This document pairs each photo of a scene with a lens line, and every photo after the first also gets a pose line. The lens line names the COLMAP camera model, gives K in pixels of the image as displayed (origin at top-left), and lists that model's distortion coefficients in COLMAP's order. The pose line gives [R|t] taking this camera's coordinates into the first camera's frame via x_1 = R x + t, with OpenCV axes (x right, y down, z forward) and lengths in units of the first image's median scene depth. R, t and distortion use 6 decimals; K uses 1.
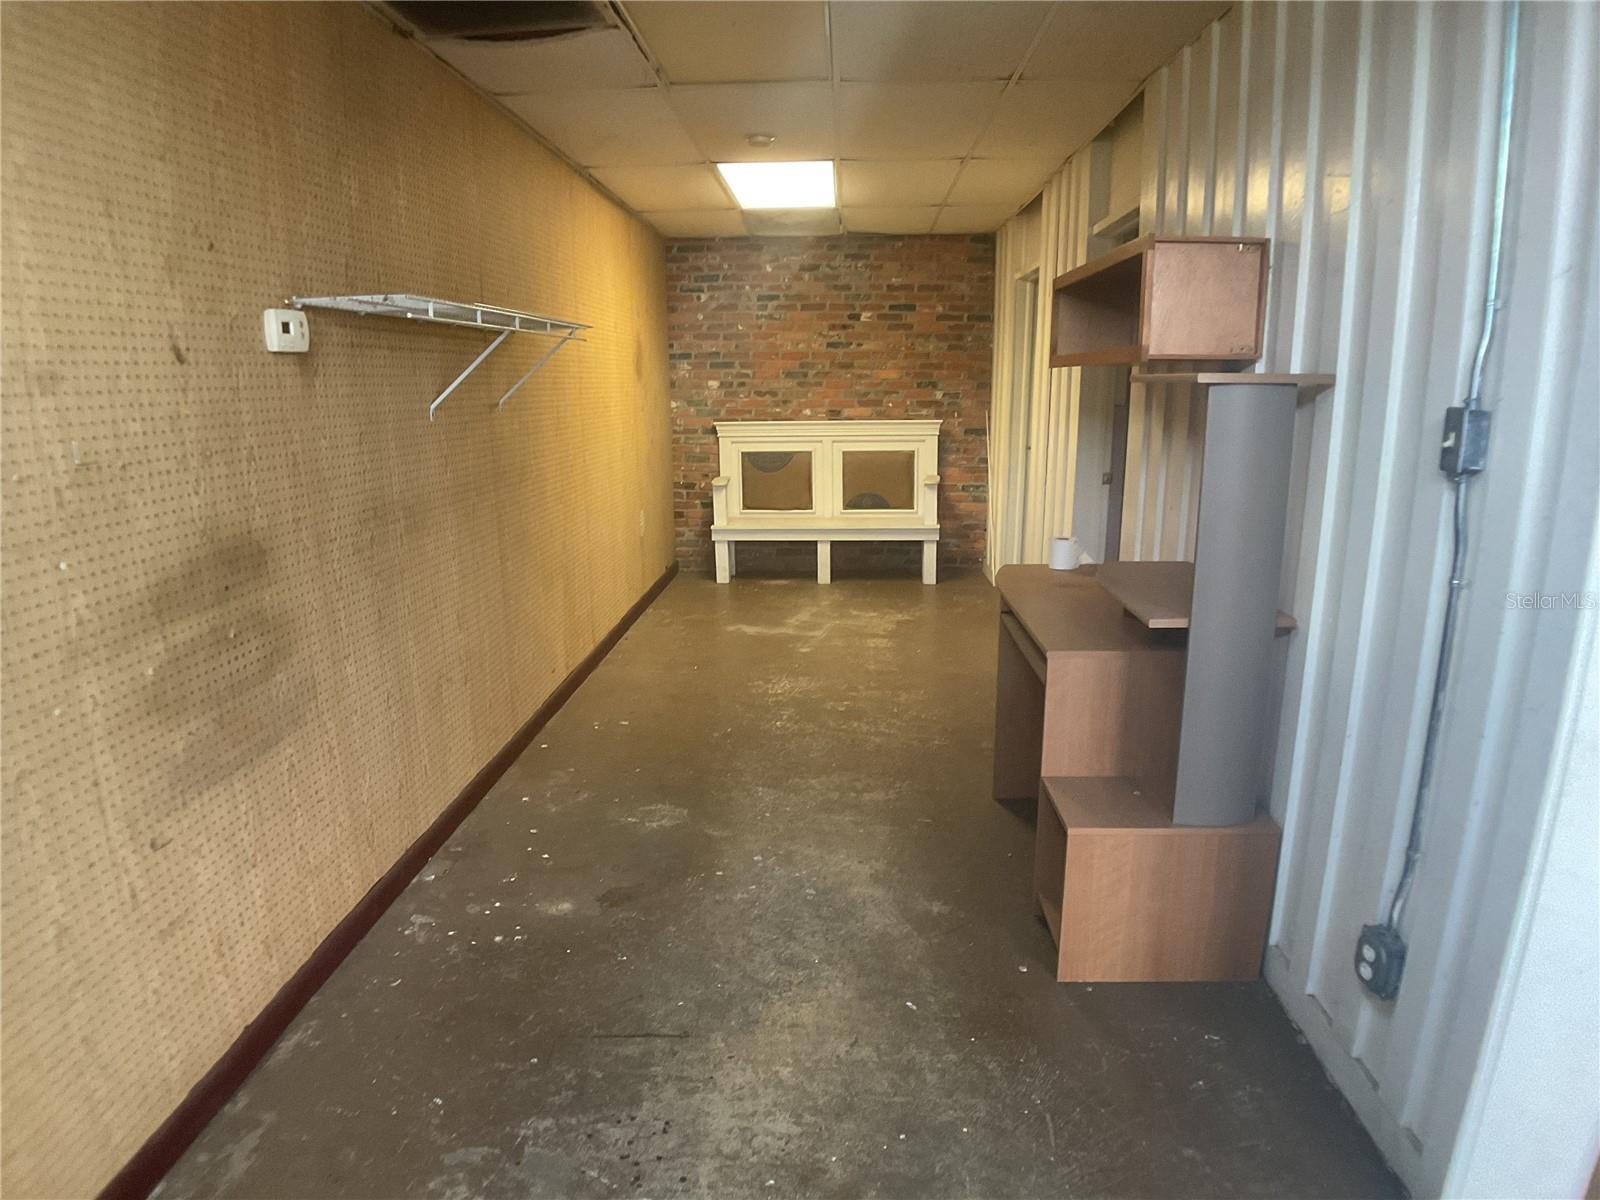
lens RADIAL K [[958.6, 0, 784.7], [0, 958.6, 602.6], [0, 0, 1]] dist [-0.084356, -0.006305]
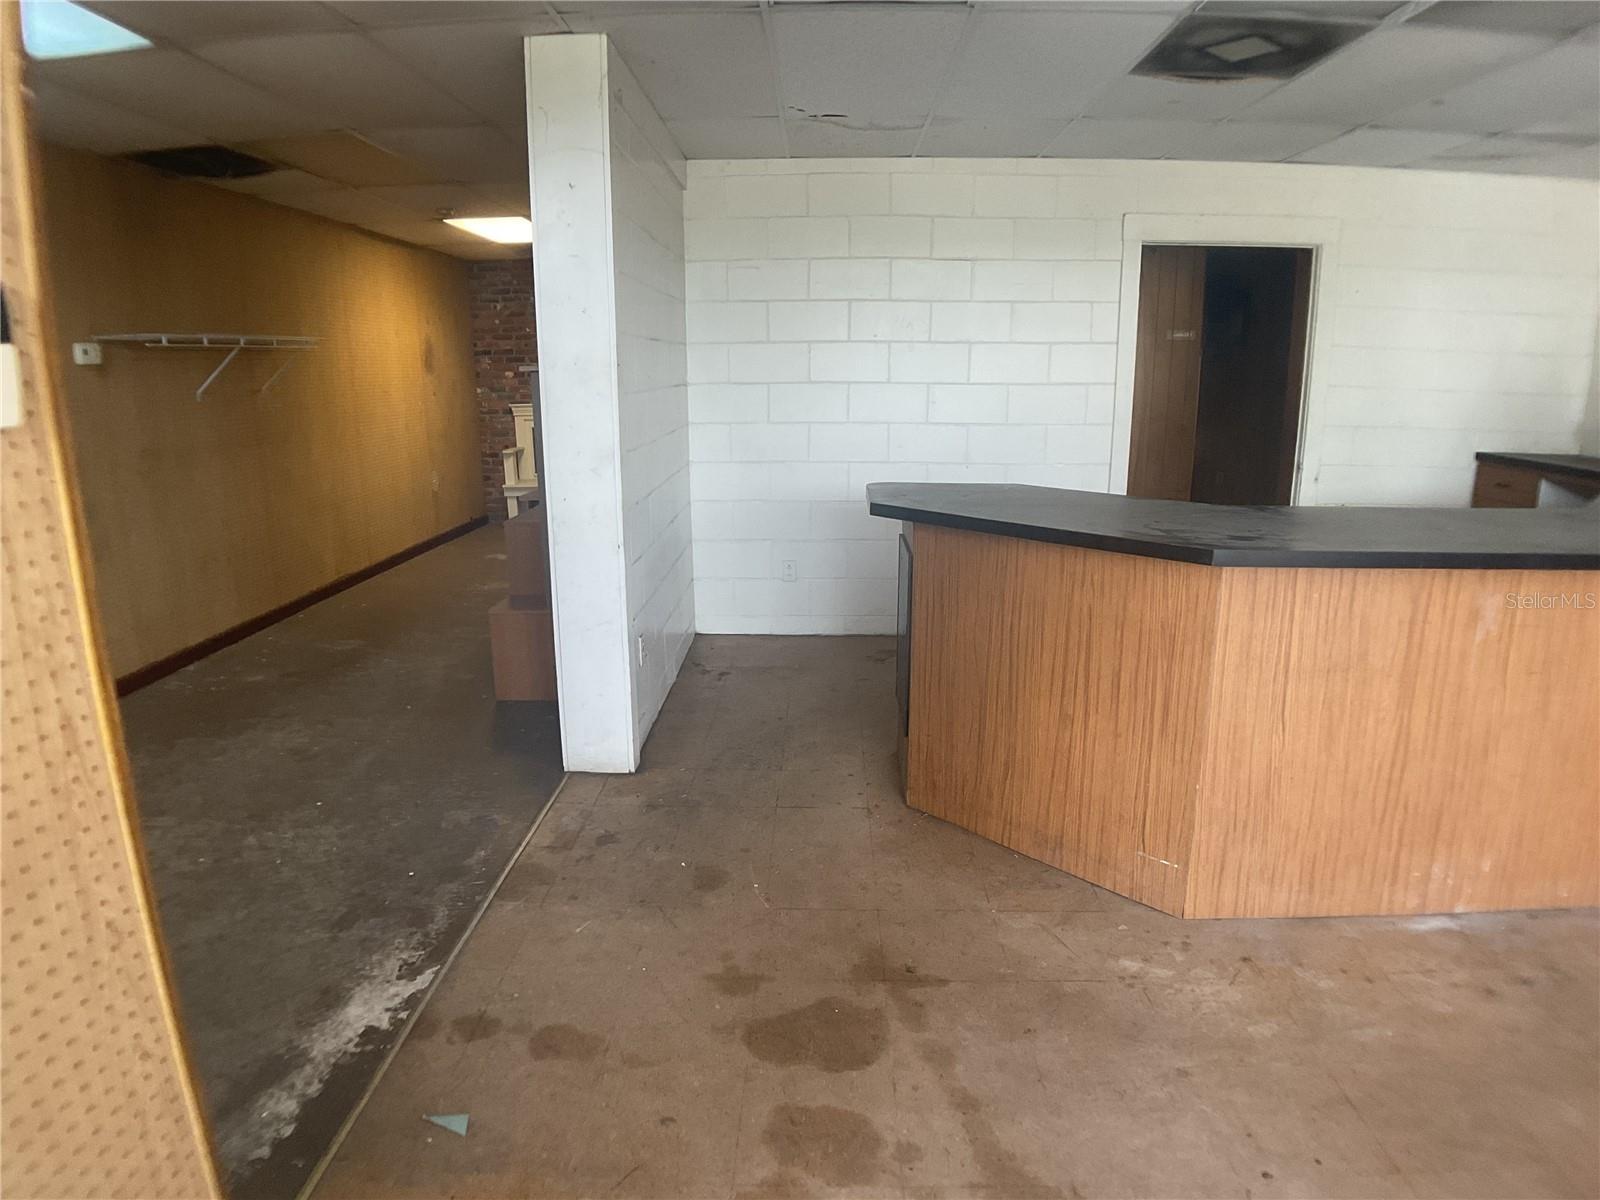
lens RADIAL K [[958.6, 0, 784.7], [0, 958.6, 602.6], [0, 0, 1]] dist [-0.084356, -0.006305]
pose [[0.999690, -0.005640, 0.024242, 0.266354], [0.005394, 0.999933, 0.010202, 0.065863], [-0.024298, -0.010068, 0.999654, -0.282030]]
